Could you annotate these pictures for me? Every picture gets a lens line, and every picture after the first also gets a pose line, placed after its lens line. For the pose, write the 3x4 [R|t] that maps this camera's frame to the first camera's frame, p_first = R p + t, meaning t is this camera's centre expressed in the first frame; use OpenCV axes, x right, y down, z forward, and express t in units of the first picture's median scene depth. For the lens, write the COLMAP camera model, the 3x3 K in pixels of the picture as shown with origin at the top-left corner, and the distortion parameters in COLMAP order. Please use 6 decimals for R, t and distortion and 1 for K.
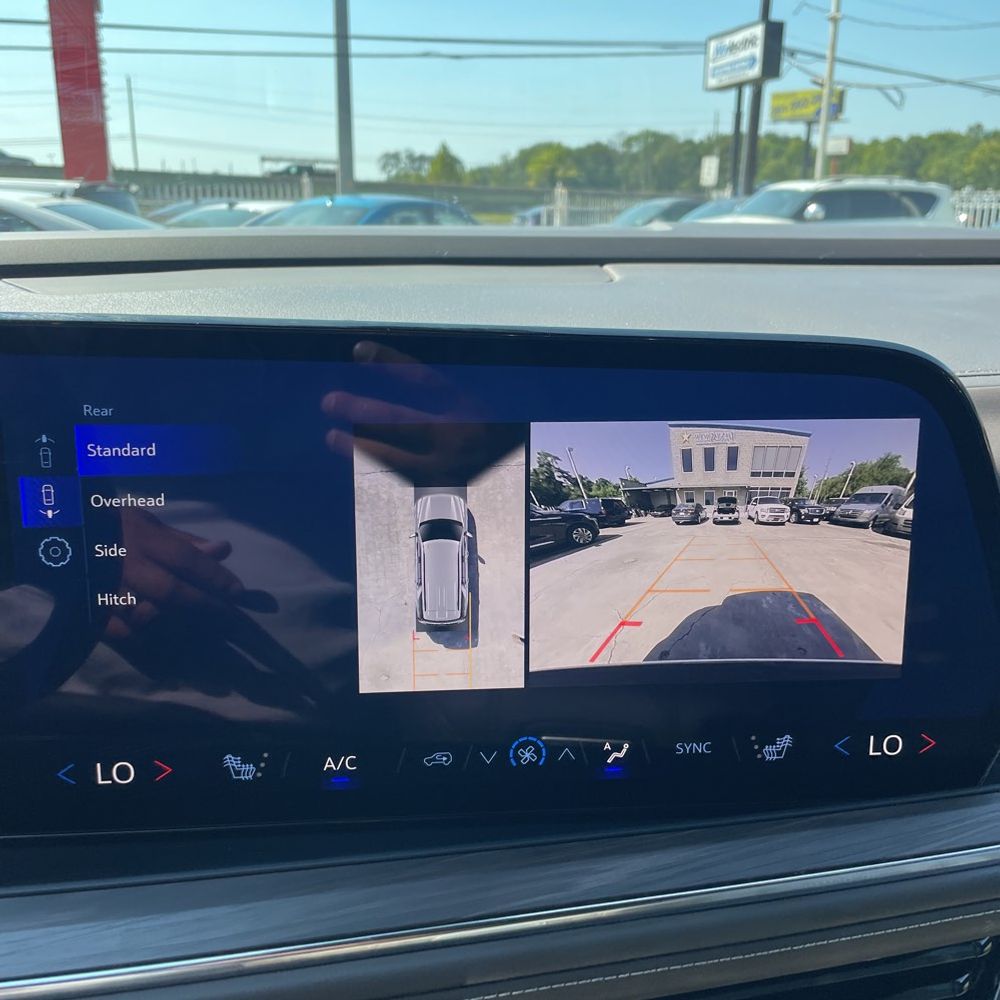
lens RADIAL K [[1023.9, 0, 494.5], [0, 1023.9, 493.1], [0, 0, 1]] dist [0.037790, -0.040772]
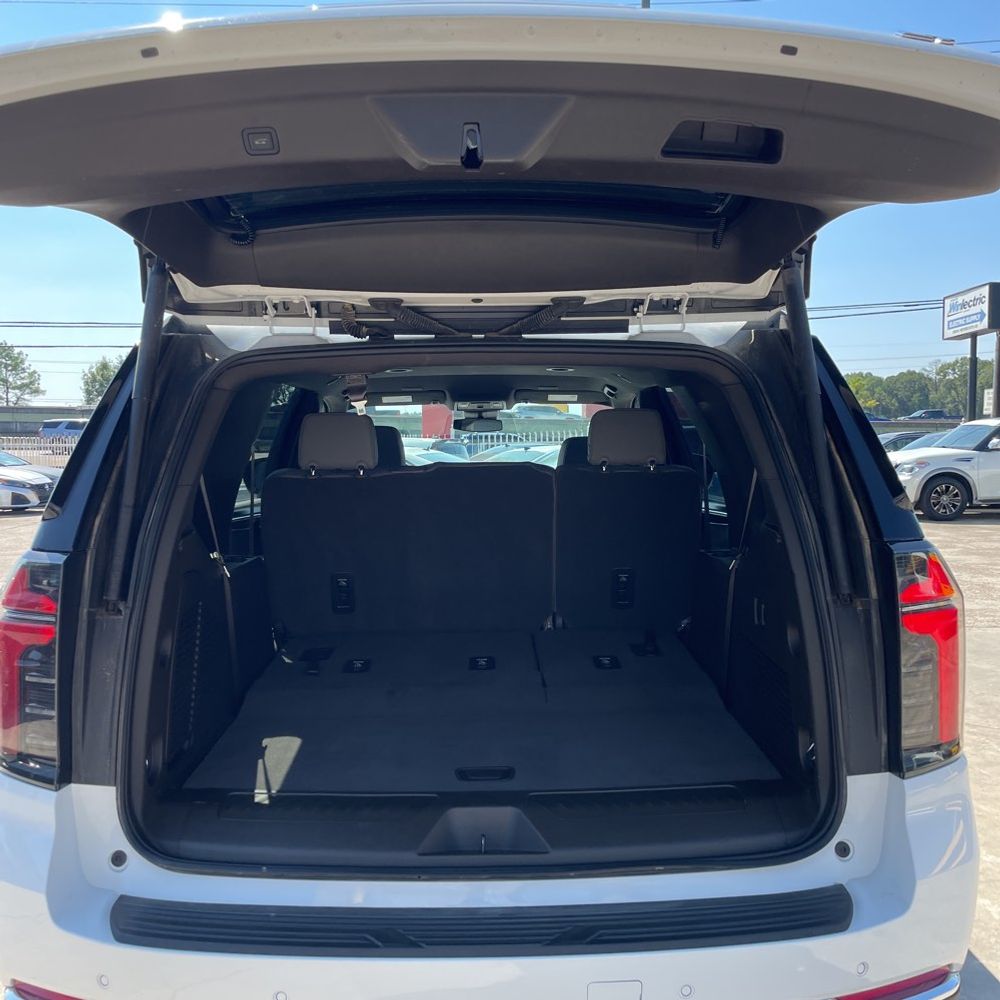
lens RADIAL K [[1004.8, 0, 502.8], [0, 1004.8, 486.5], [0, 0, 1]] dist [0.104413, -0.153055]
pose [[0.957735, -0.006977, -0.287567, 0.061963], [-0.057121, 0.975184, -0.213900, 0.042238], [0.281924, 0.221285, 0.933569, -0.172083]]
